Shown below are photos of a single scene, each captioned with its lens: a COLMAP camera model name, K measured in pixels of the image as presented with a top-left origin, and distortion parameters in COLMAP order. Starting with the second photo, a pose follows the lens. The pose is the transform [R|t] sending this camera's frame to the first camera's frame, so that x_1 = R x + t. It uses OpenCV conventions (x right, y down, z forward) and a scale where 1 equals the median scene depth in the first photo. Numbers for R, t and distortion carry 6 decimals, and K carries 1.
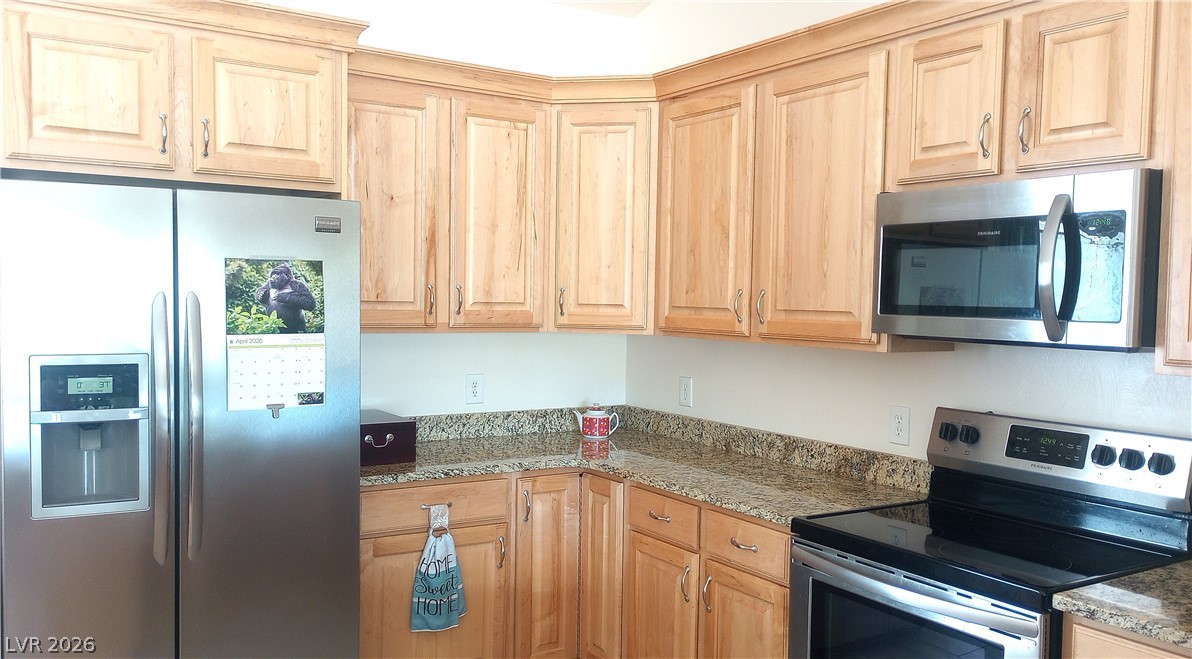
lens RADIAL K [[973.9, 0, 596.0], [0, 973.9, 329.5], [0, 0, 1]] dist [0.004291, 0.003160]
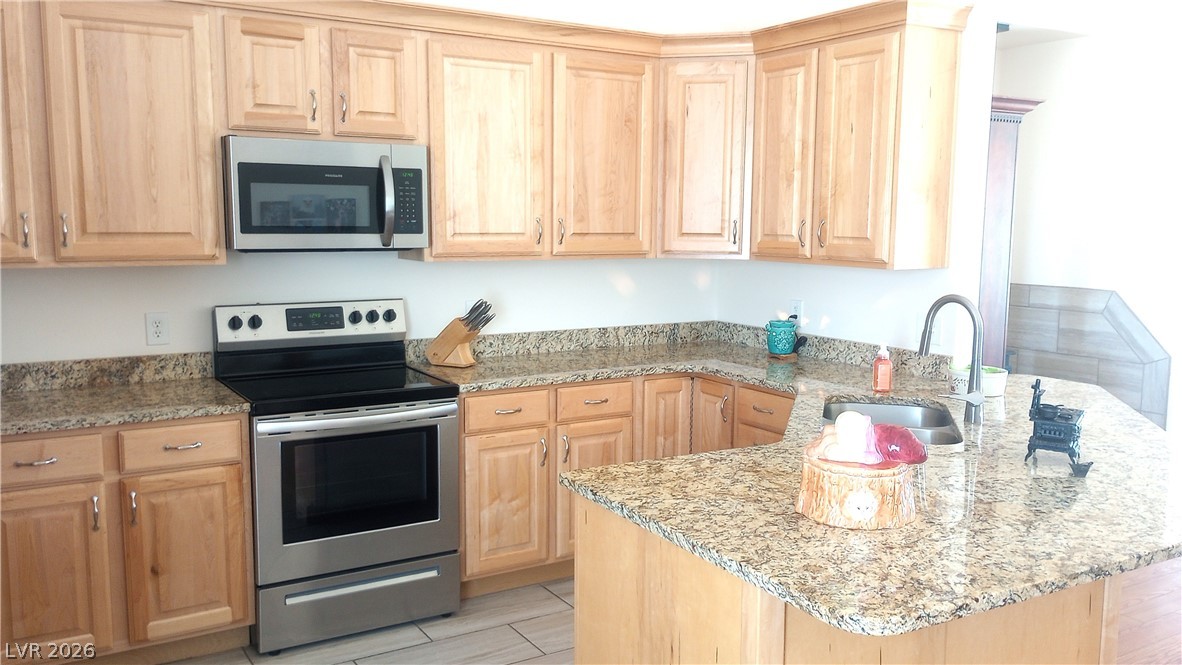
lens RADIAL K [[961.8, 0, 591.0], [0, 961.8, 332.5], [0, 0, 1]] dist [0.065055, -0.084625]
pose [[0.024457, -0.135660, 0.990454, -0.915387], [0.030178, 0.990399, 0.134907, -0.042871], [-0.999245, 0.026591, 0.028316, 0.493097]]
